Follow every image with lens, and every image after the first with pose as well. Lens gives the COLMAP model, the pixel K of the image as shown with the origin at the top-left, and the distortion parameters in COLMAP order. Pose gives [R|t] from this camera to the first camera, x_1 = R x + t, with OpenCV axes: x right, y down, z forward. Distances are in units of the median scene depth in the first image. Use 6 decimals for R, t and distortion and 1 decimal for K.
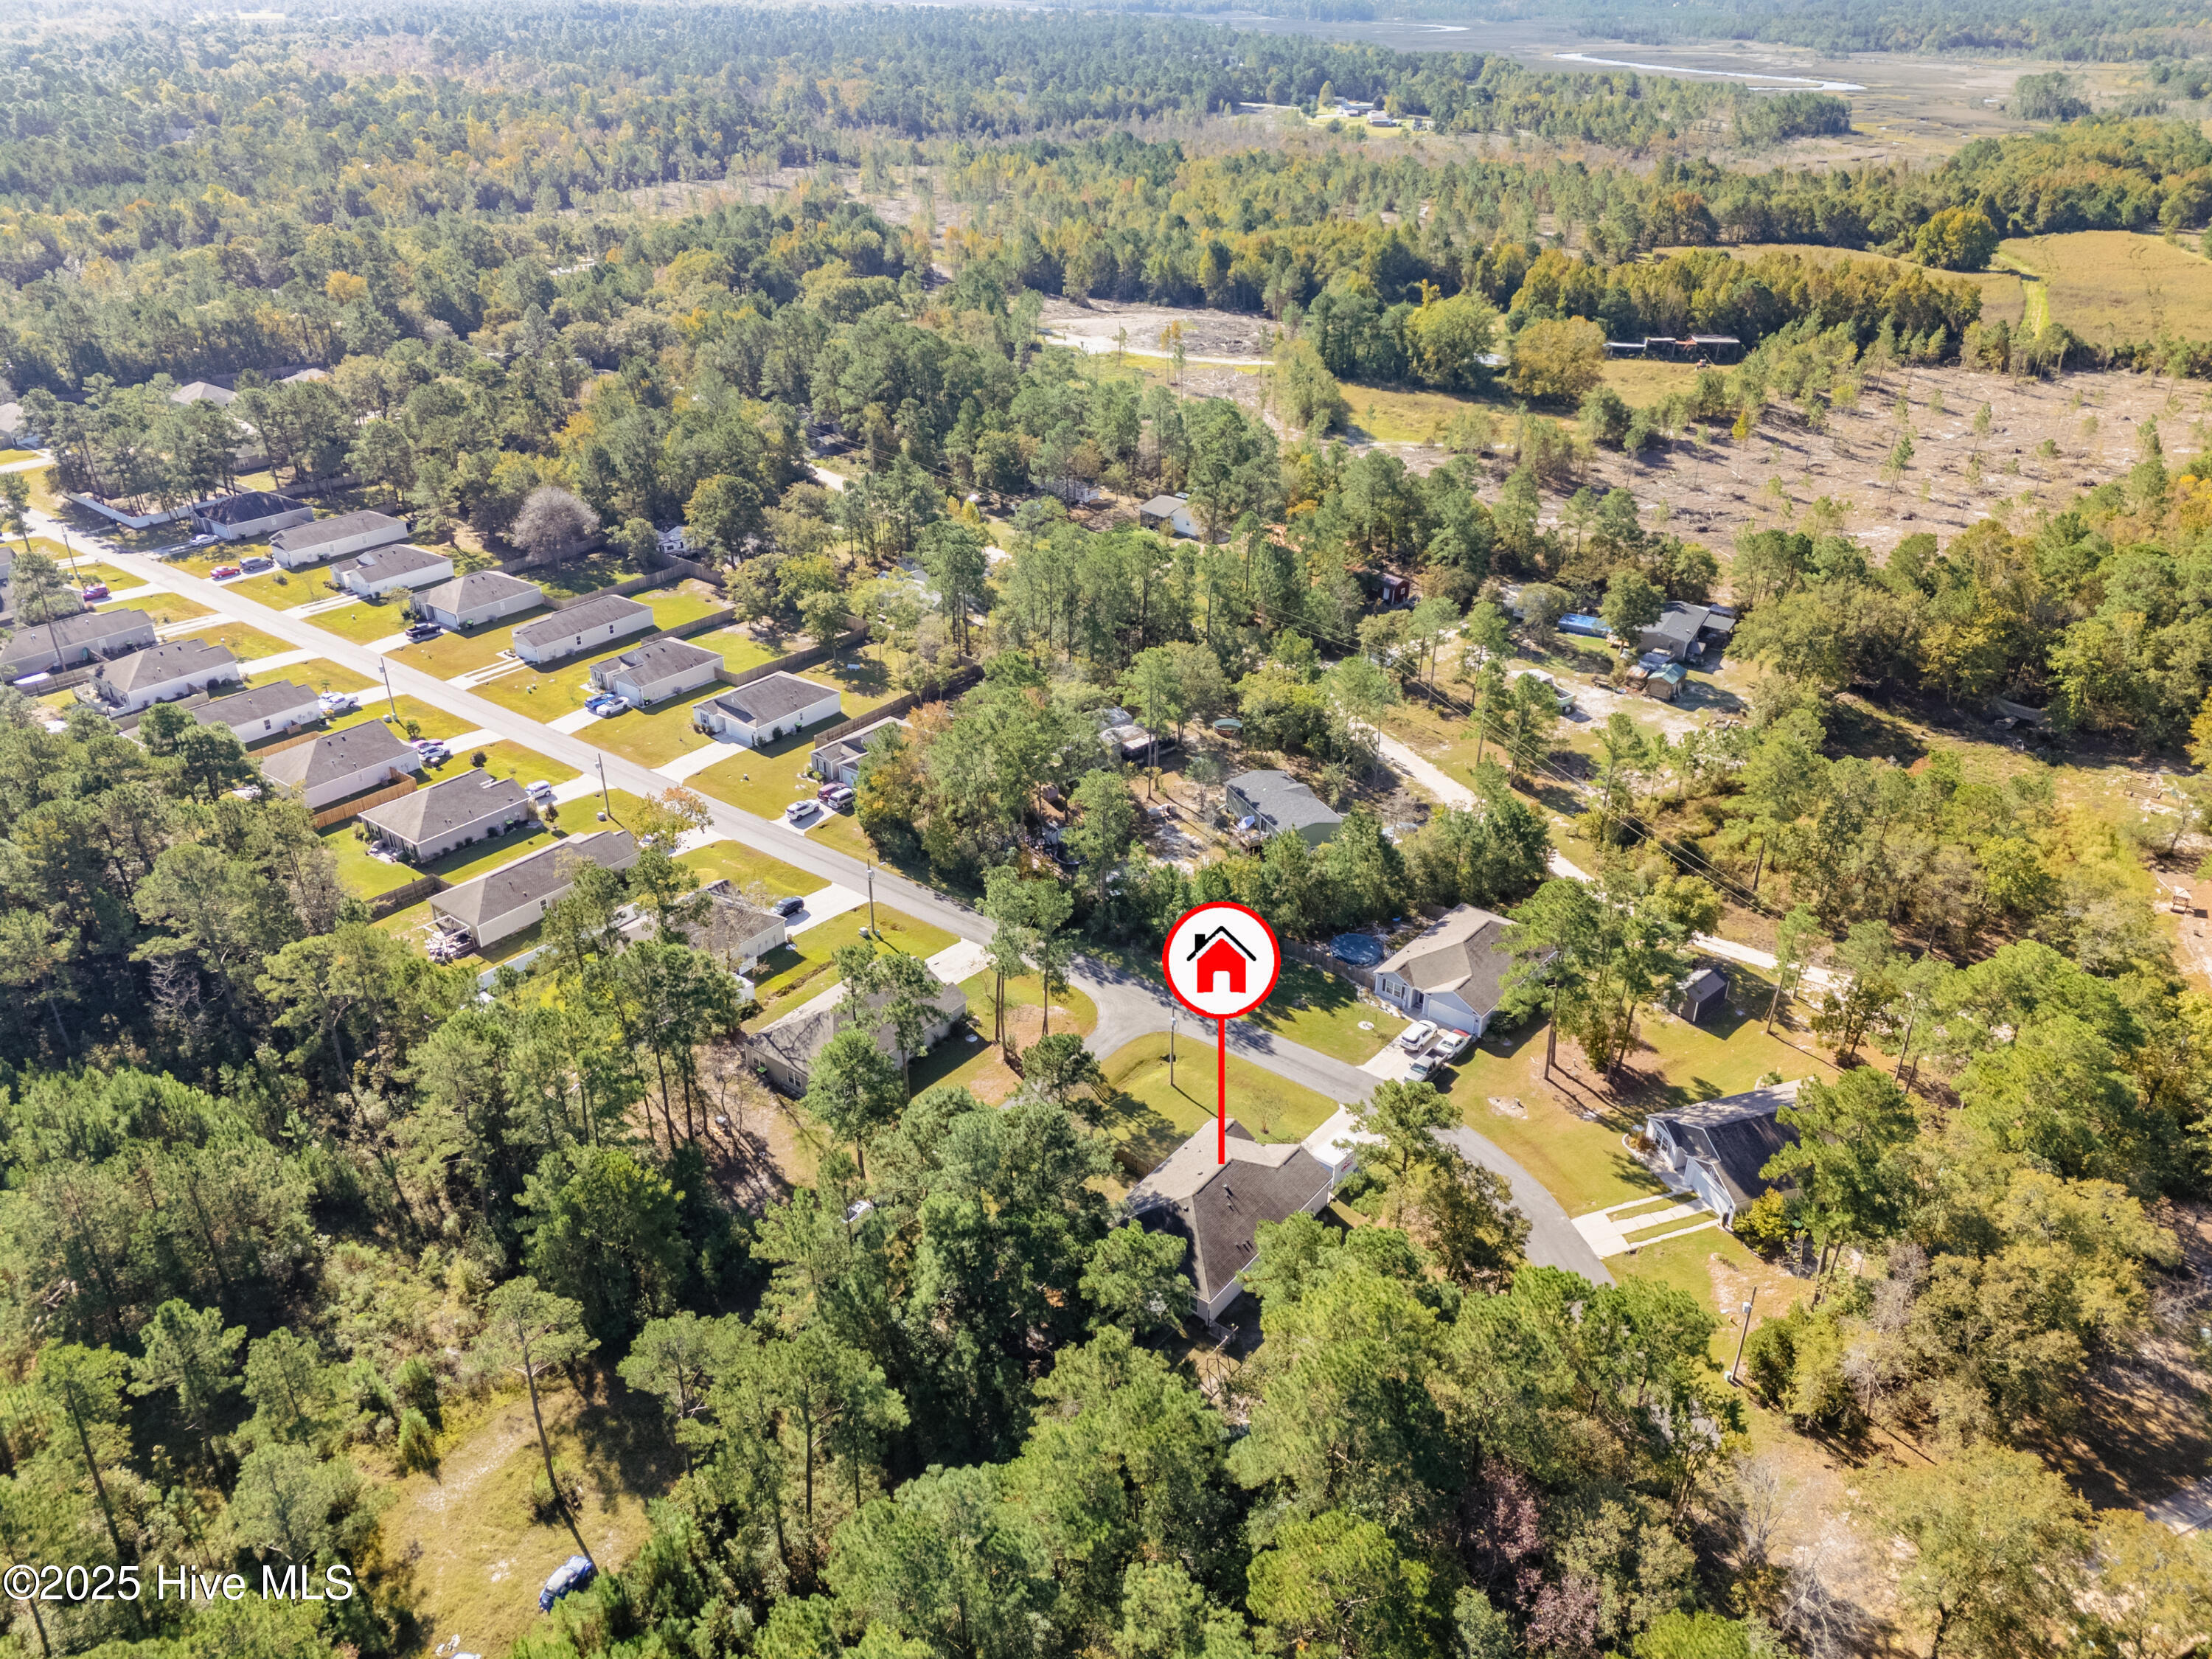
lens RADIAL K [[1633.9, 0, 1113.2], [0, 1633.9, 781.4], [0, 0, 1]] dist [0.066788, -0.048916]
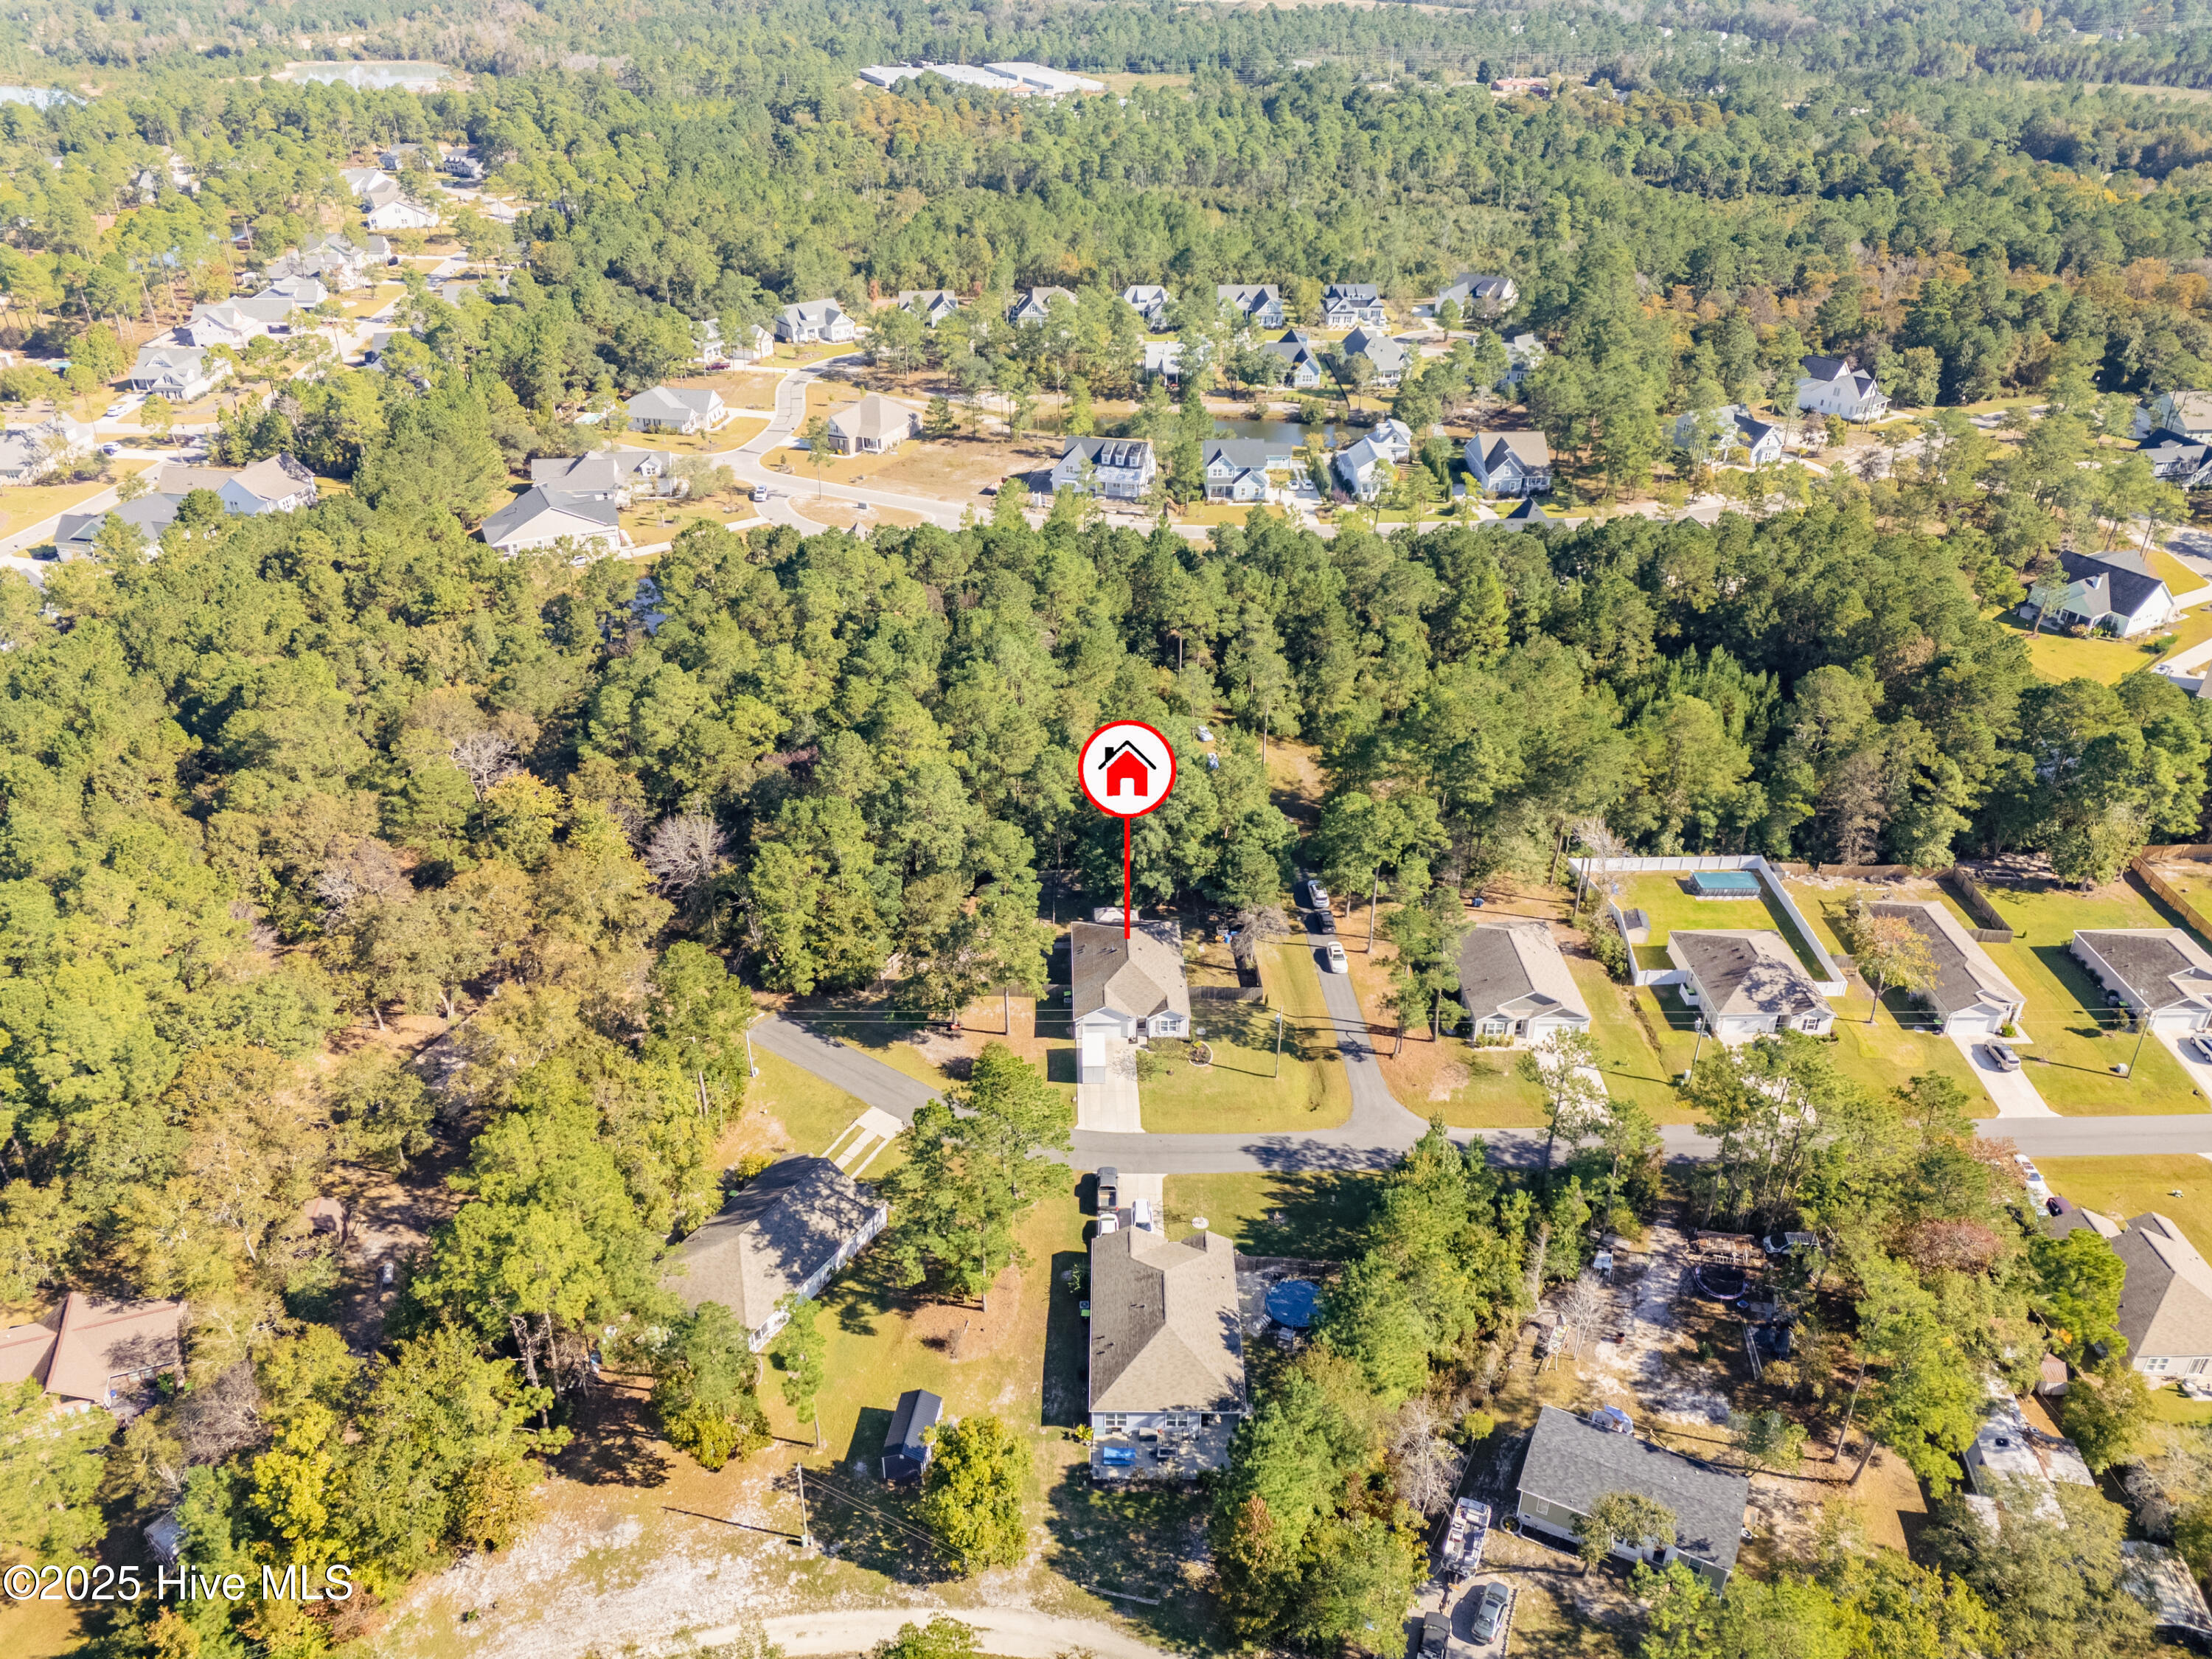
lens RADIAL K [[1633.9, 0, 1126.1], [0, 1633.9, 817.6], [0, 0, 1]] dist [0.066788, -0.048916]
pose [[-0.764950, 0.310935, -0.564066, 0.369575], [-0.298749, 0.604571, 0.738406, -0.381139], [0.570614, 0.733358, -0.369575, 0.670386]]
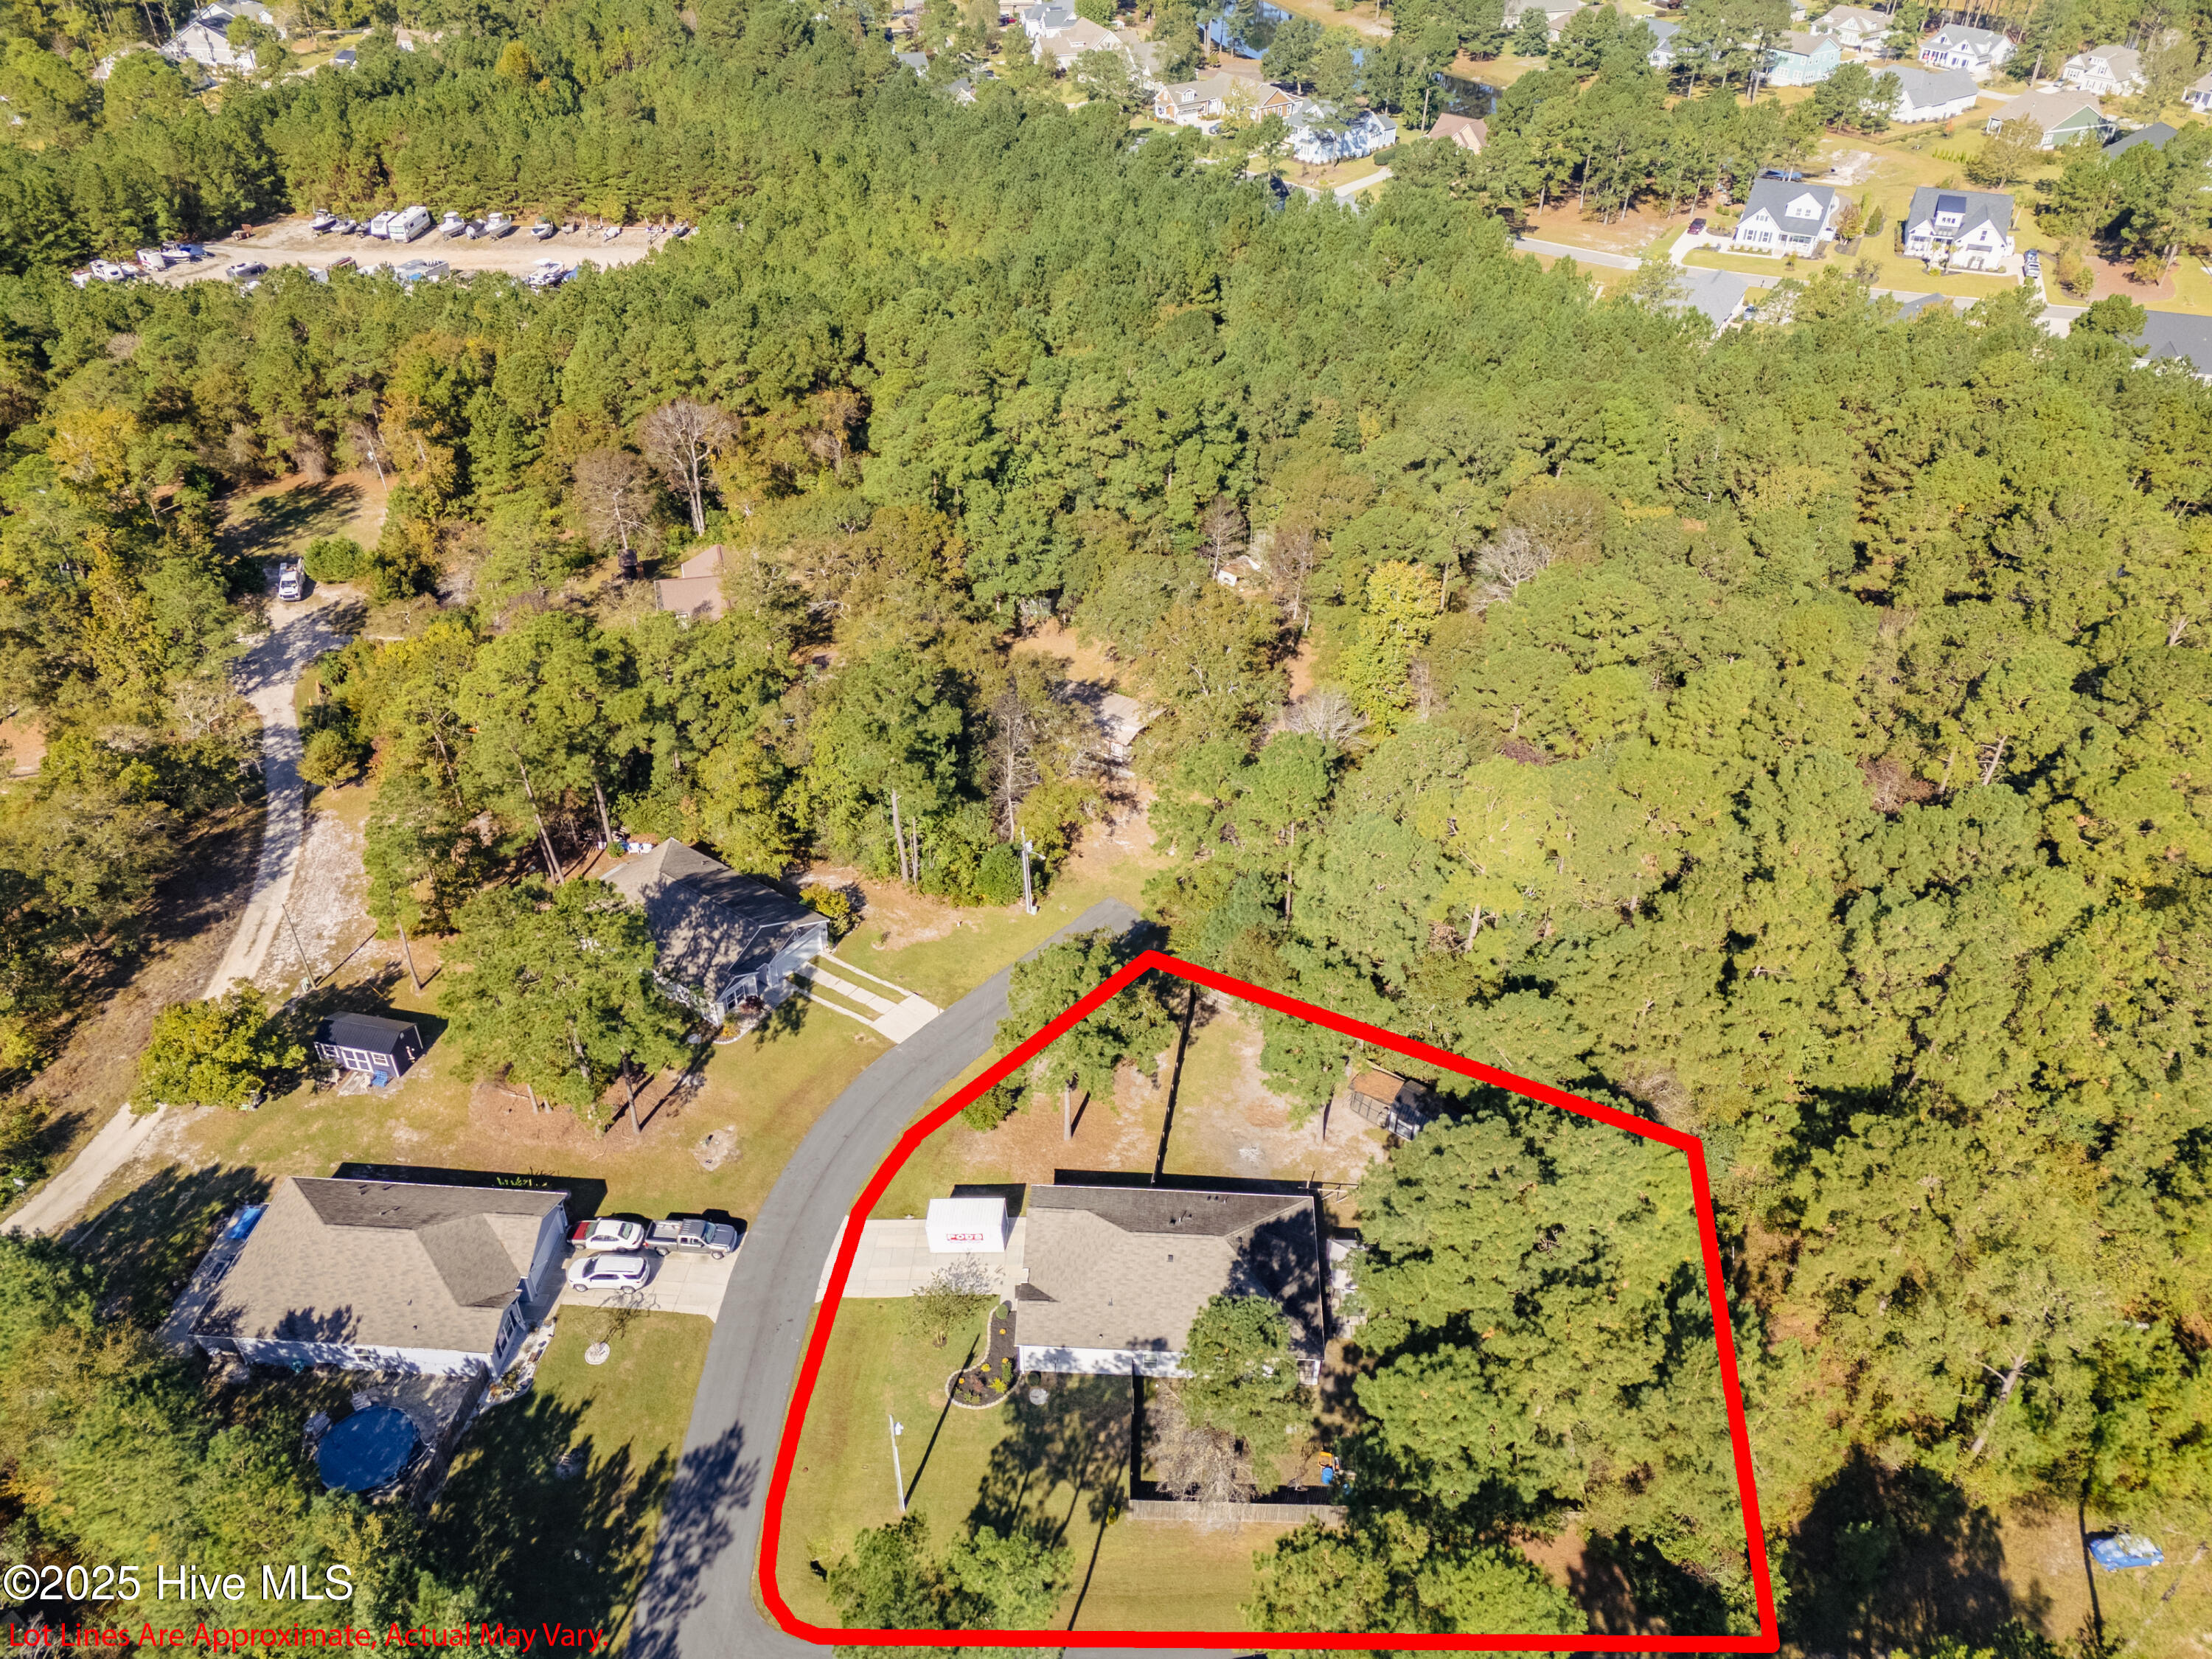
lens RADIAL K [[1633.9, 0, 1120.1], [0, 1633.9, 836.7], [0, 0, 1]] dist [0.066788, -0.048916]
pose [[-0.575854, -0.496823, 0.649276, -0.153864], [0.350703, 0.567275, 0.745122, -0.205561], [-0.738512, 0.656784, -0.152430, 0.480118]]
